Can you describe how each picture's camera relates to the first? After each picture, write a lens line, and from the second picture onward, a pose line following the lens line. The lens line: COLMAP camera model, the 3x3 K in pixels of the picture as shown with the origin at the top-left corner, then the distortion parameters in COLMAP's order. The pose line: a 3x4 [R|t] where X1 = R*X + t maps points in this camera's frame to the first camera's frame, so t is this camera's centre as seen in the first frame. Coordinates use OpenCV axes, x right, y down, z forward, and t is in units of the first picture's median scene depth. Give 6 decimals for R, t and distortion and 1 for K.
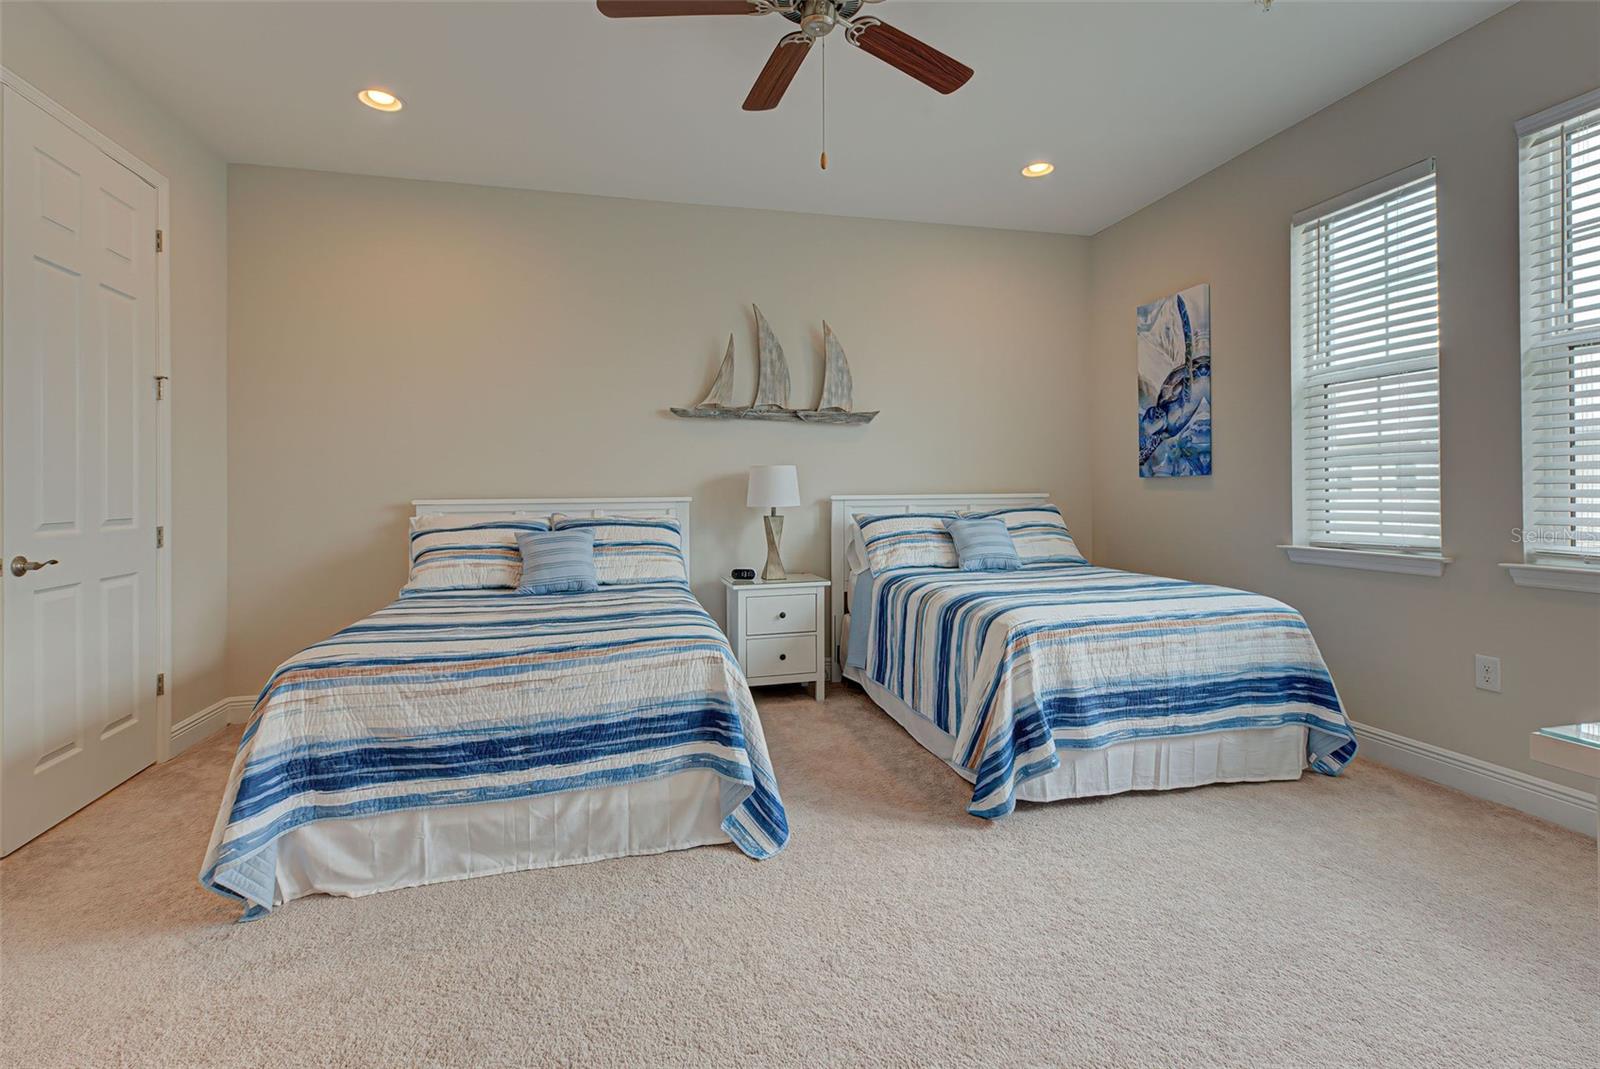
lens RADIAL K [[701.5, 0, 769.8], [0, 701.5, 491.9], [0, 0, 1]] dist [0.013531, -0.002437]
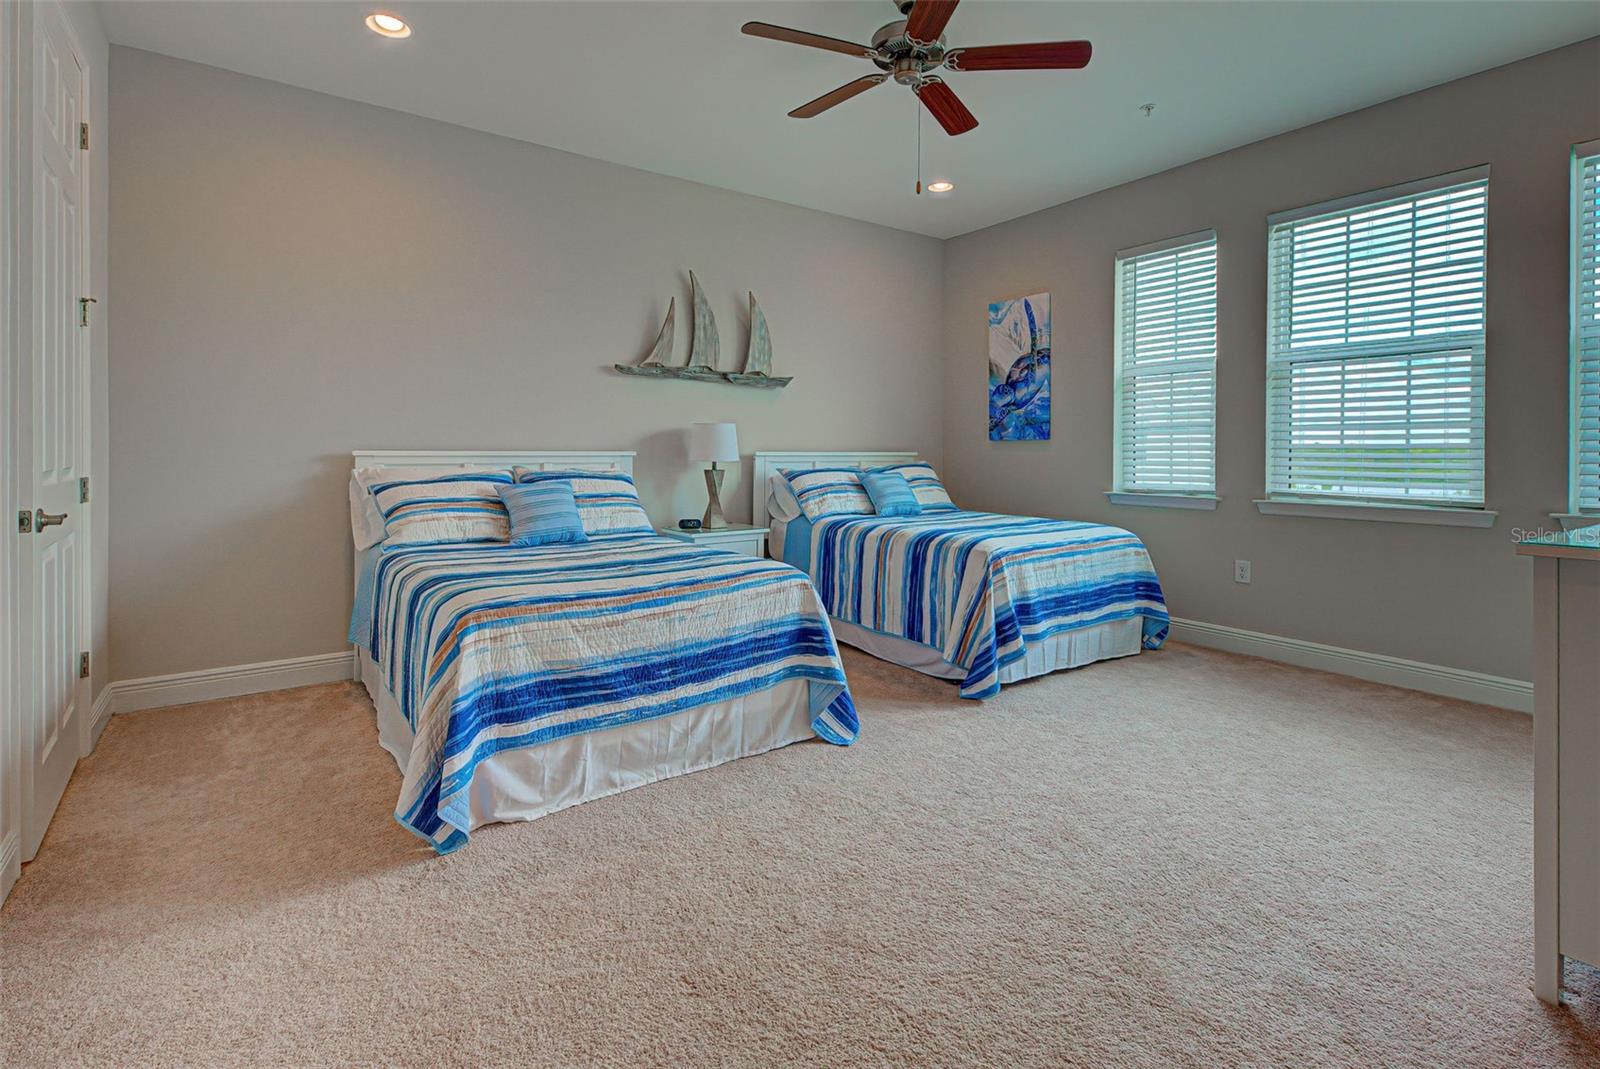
lens RADIAL K [[701.5, 0, 787.1], [0, 701.5, 457.9], [0, 0, 1]] dist [0.013531, -0.002437]
pose [[0.939208, 0.009321, 0.343222, -0.413772], [-0.012974, 0.999881, 0.008349, 0.008439], [-0.343104, -0.012294, 0.939217, -0.086994]]
